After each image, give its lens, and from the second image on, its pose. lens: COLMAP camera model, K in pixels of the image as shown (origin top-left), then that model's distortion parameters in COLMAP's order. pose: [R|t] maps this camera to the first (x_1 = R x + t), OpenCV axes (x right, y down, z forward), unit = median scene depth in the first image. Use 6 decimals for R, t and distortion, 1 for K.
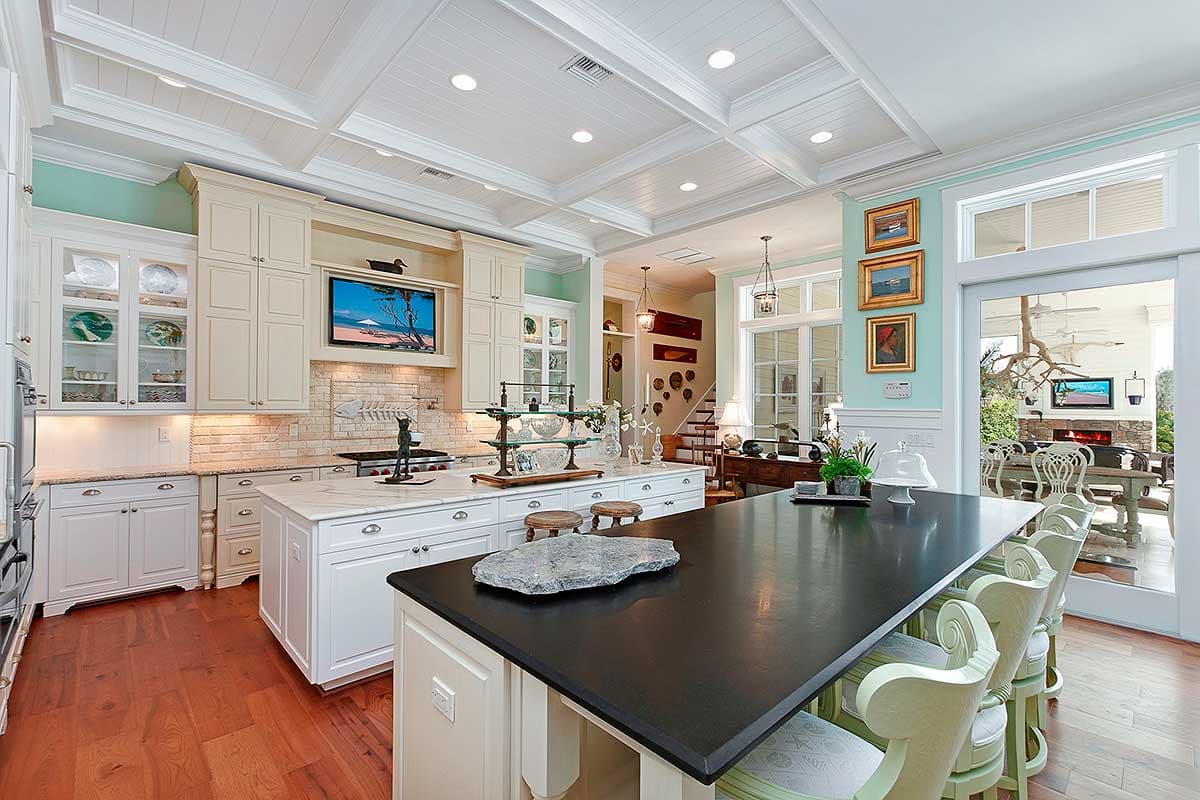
lens RADIAL K [[532.2, 0, 598.9], [0, 532.2, 401.0], [0, 0, 1]] dist [-0.000200, 0.000121]
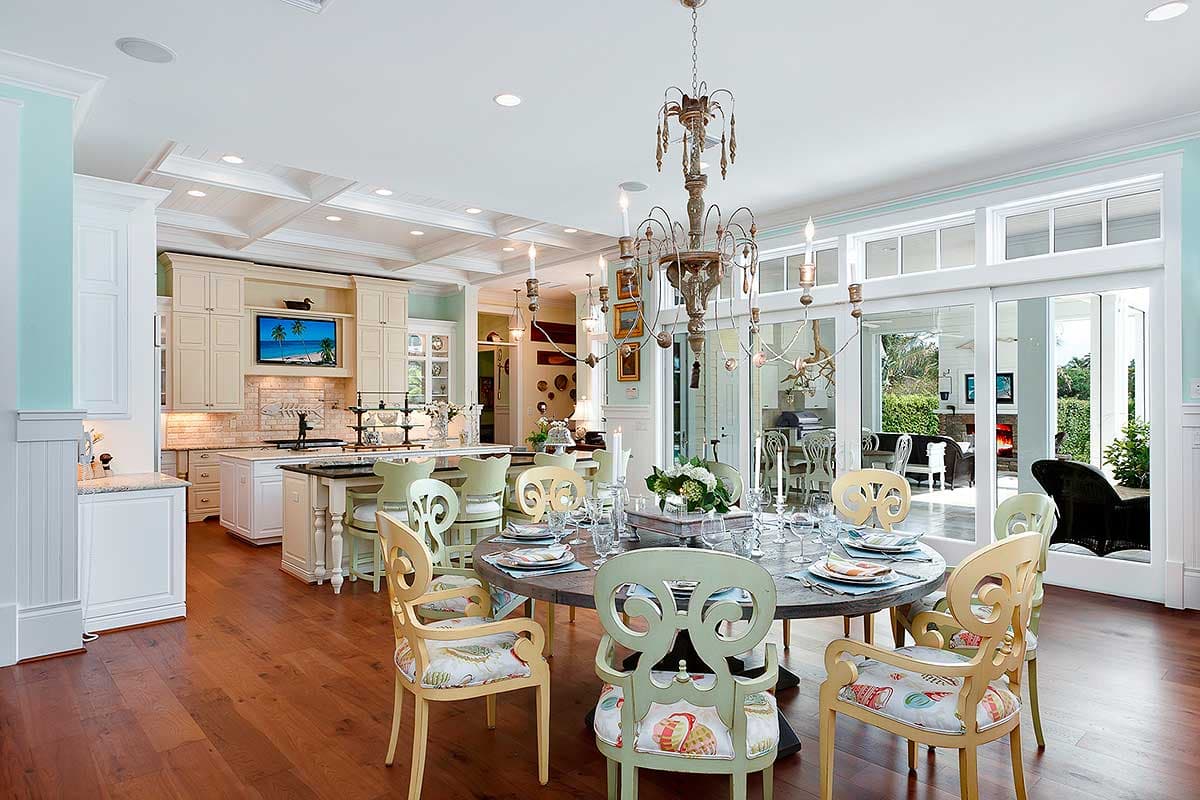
lens RADIAL K [[698.4, 0, 601.0], [0, 698.4, 398.5], [0, 0, 1]] dist [0.001176, -0.000718]
pose [[0.999923, -0.009611, -0.007827, 0.356615], [0.009605, 0.999954, -0.000794, -0.002355], [0.007834, 0.000719, 0.999969, -0.720717]]
